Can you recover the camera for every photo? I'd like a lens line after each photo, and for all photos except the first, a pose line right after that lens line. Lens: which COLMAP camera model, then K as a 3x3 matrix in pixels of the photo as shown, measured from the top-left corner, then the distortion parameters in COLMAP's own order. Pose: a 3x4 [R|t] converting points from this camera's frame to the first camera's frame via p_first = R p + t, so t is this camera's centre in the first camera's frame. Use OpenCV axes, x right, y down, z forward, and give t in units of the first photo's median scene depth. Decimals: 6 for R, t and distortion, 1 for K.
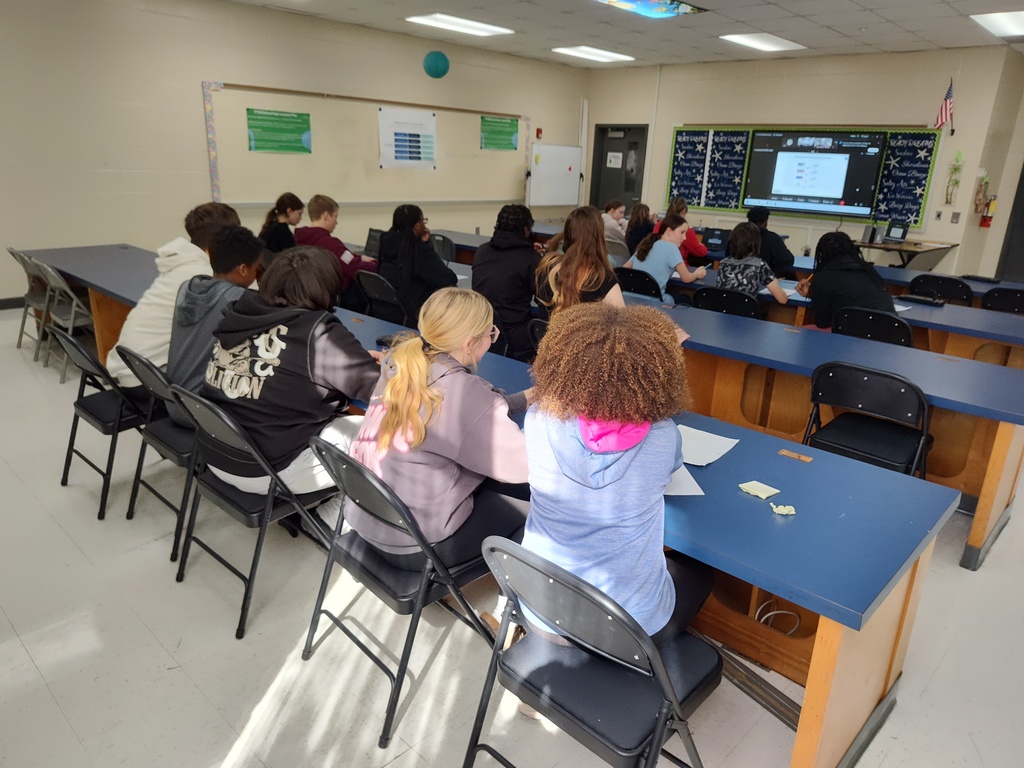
lens RADIAL K [[701.5, 0, 512.0], [0, 701.5, 384.0], [0, 0, 1]] dist [0.041337, -0.065222]
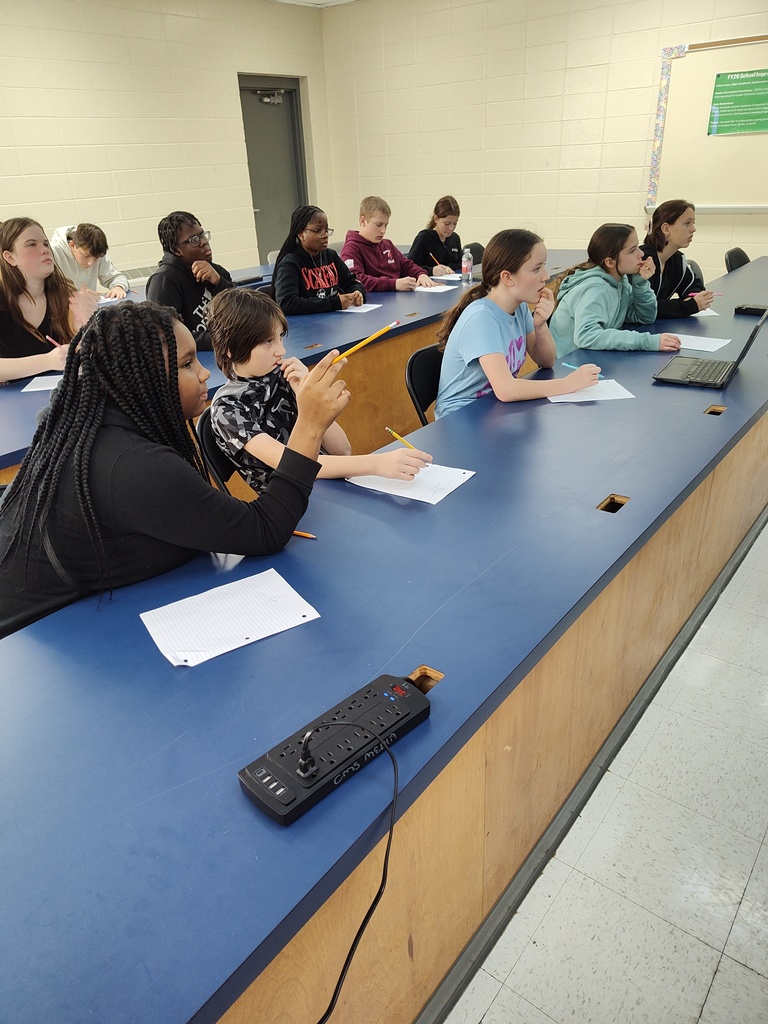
lens RADIAL K [[685.3, 0, 384.0], [0, 685.3, 512.0], [0, 0, 1]] dist [0.001056, -0.000629]
pose [[0.099640, 0.420209, -0.901940, 0.421097], [-0.240693, 0.889710, 0.387921, -0.161625], [0.965473, 0.178439, 0.189792, 0.562310]]
